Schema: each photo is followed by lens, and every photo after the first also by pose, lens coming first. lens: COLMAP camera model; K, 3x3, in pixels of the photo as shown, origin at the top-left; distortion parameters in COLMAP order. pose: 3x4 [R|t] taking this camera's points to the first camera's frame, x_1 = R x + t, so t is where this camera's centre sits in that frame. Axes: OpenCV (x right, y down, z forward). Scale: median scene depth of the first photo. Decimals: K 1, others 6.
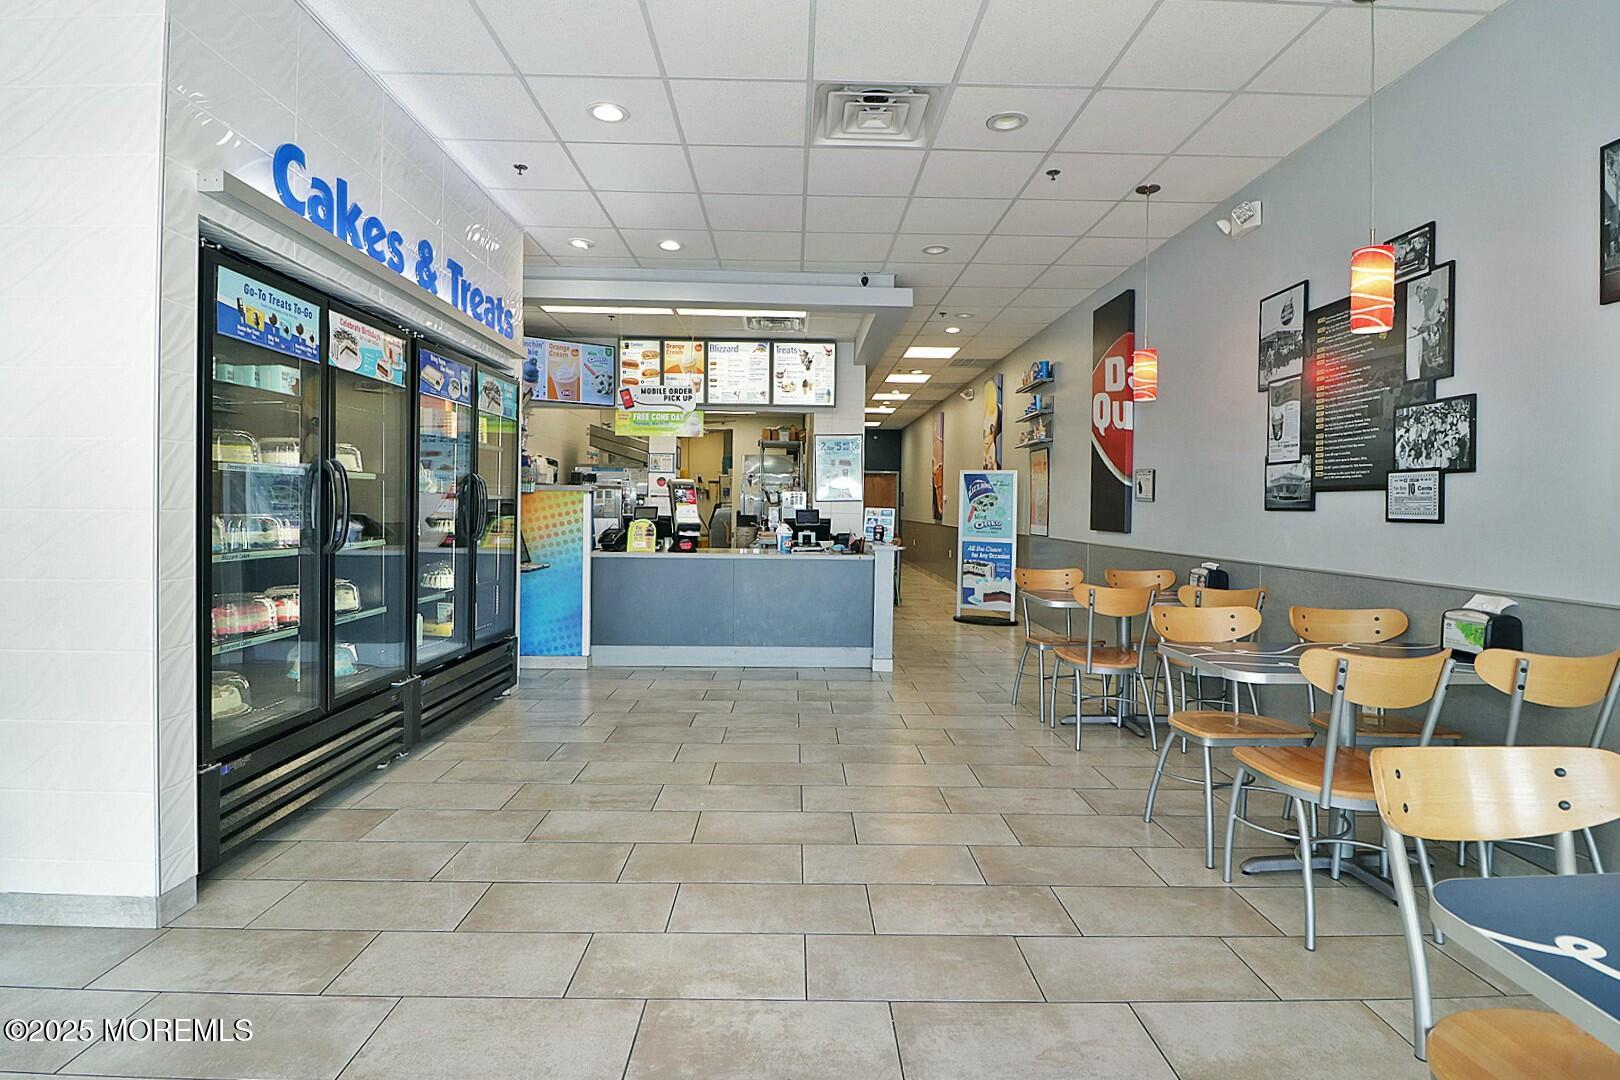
lens RADIAL K [[792.9, 0, 804.0], [0, 792.9, 513.9], [0, 0, 1]] dist [-0.000682, -0.000487]
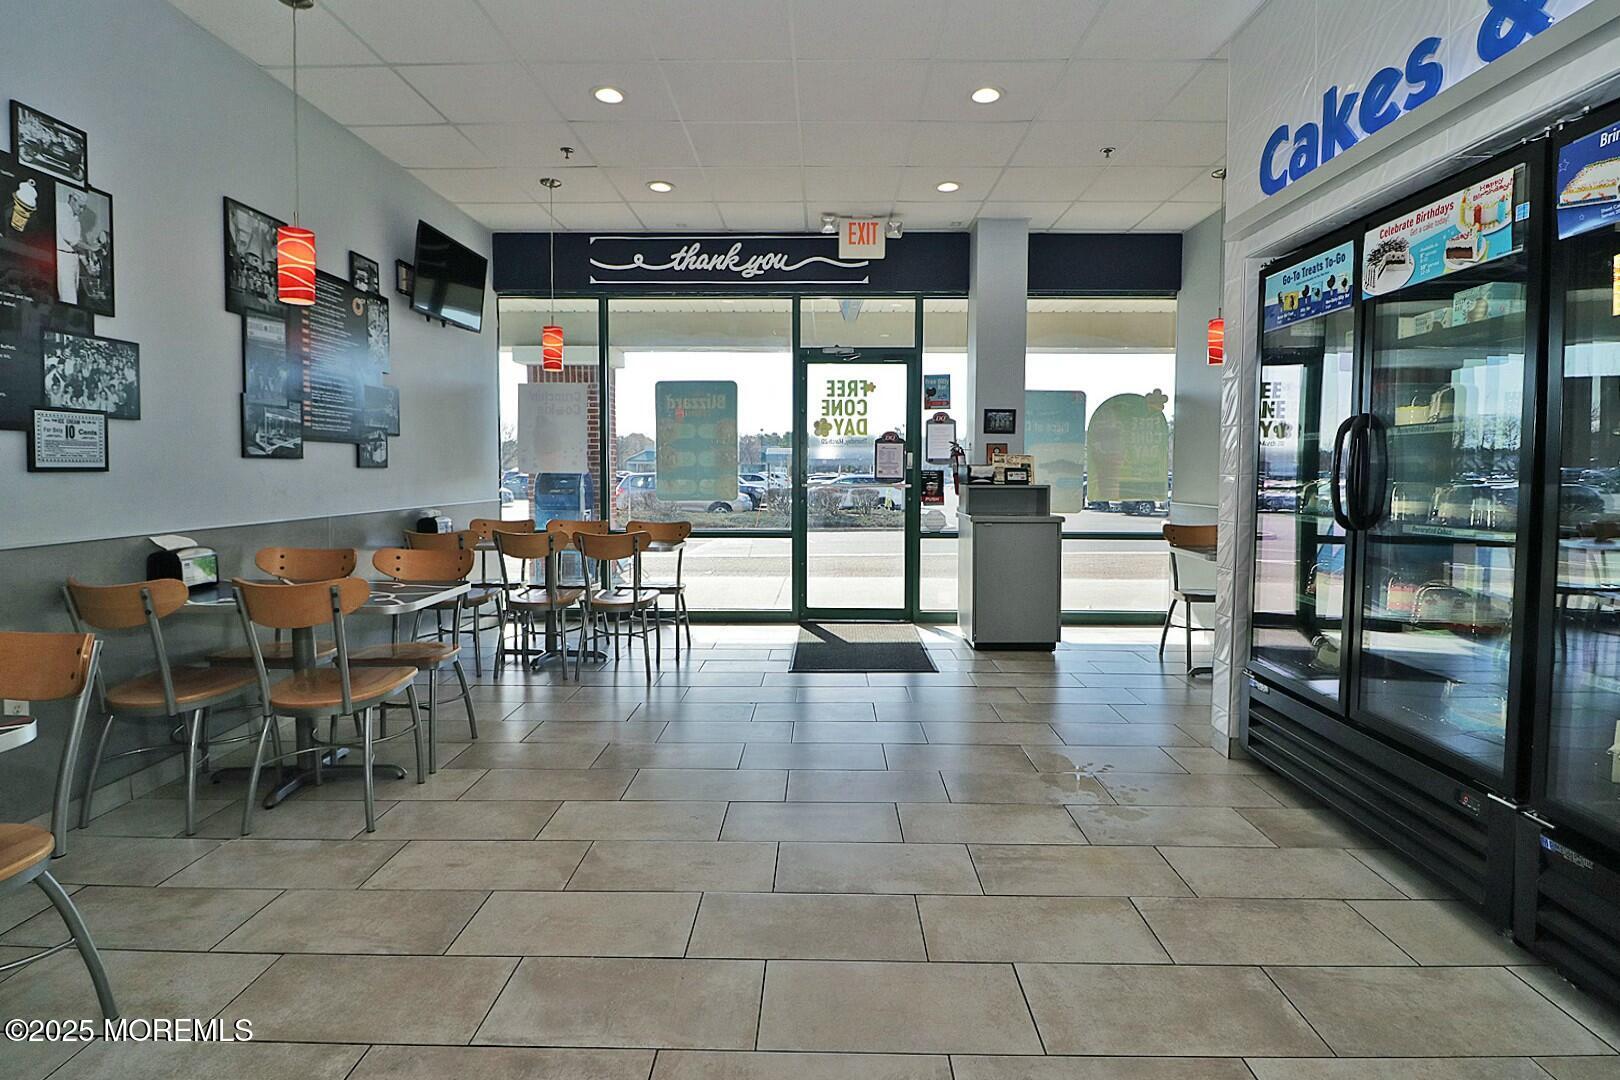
lens RADIAL K [[780.2, 0, 809.8], [0, 780.2, 504.3], [0, 0, 1]] dist [0.000828, -0.014558]
pose [[-0.999306, -0.017620, 0.032817, -0.053917], [-0.015697, 0.998196, 0.057958, -0.014105], [-0.033779, 0.057403, -0.997779, 1.779075]]
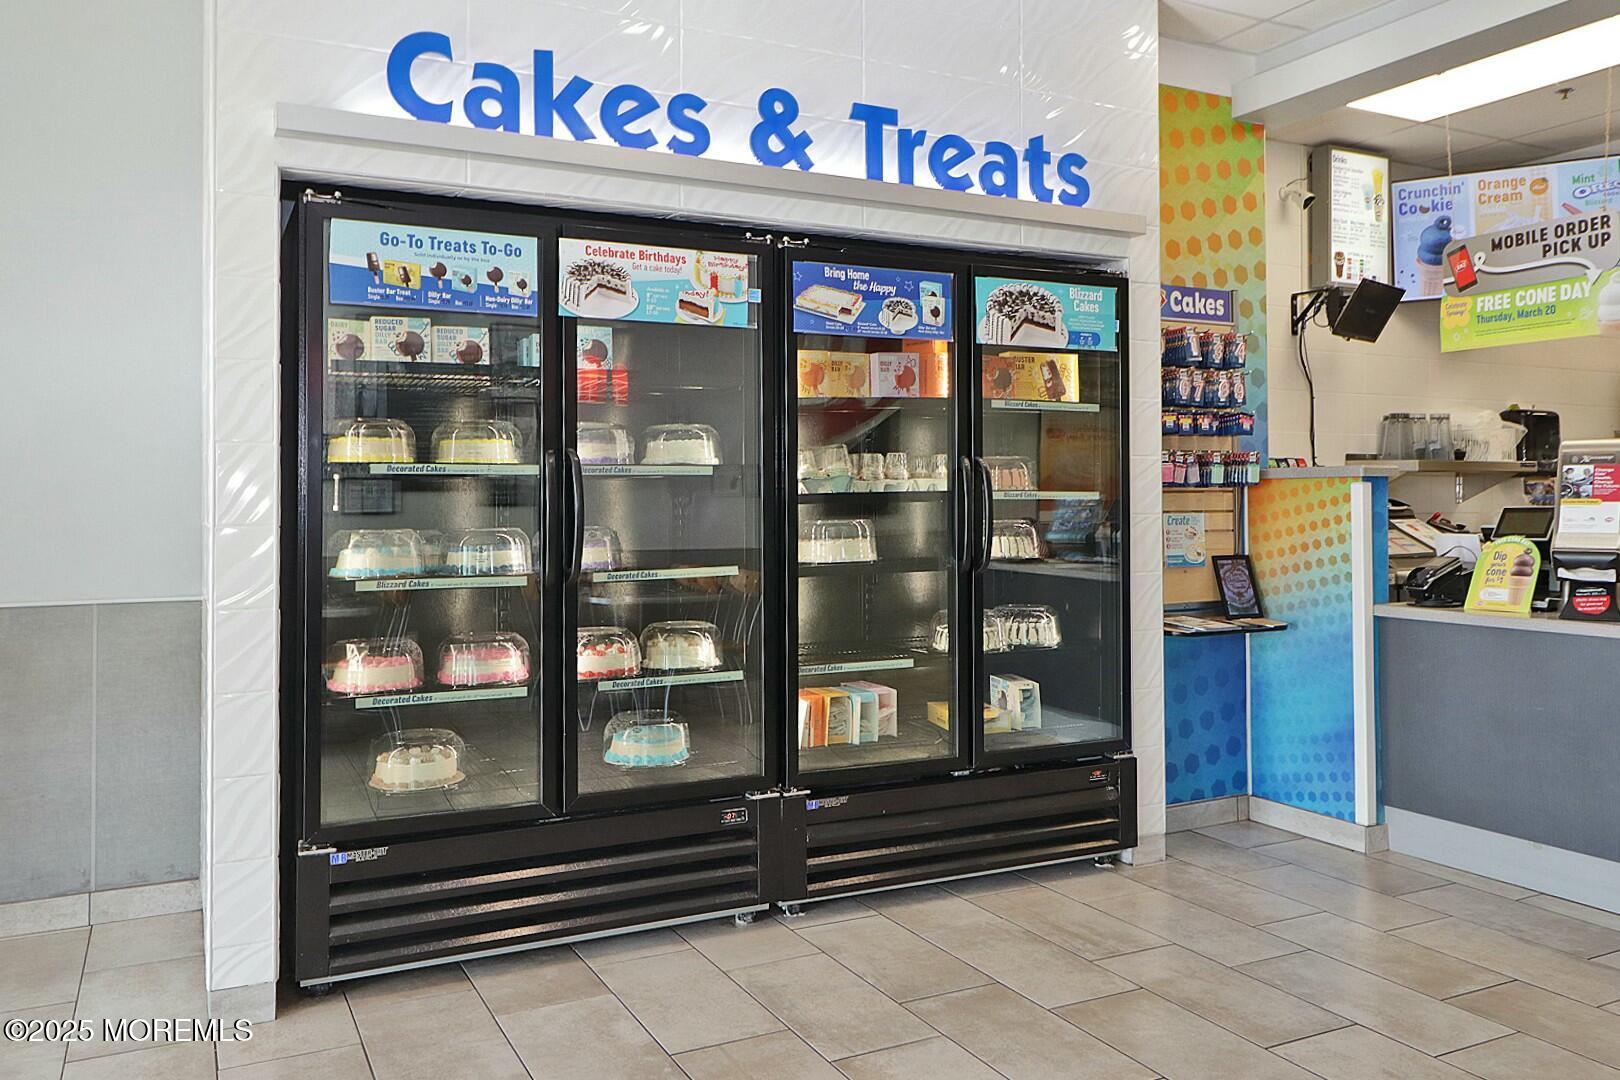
lens RADIAL K [[1244.4, 0, 811.2], [0, 1244.4, 473.5], [0, 0, 1]] dist [0.006698, 0.001007]
pose [[0.446208, -0.032300, -0.894346, 0.466477], [0.001684, 0.999377, -0.035252, -0.009106], [0.894927, 0.014223, 0.445985, 0.687966]]
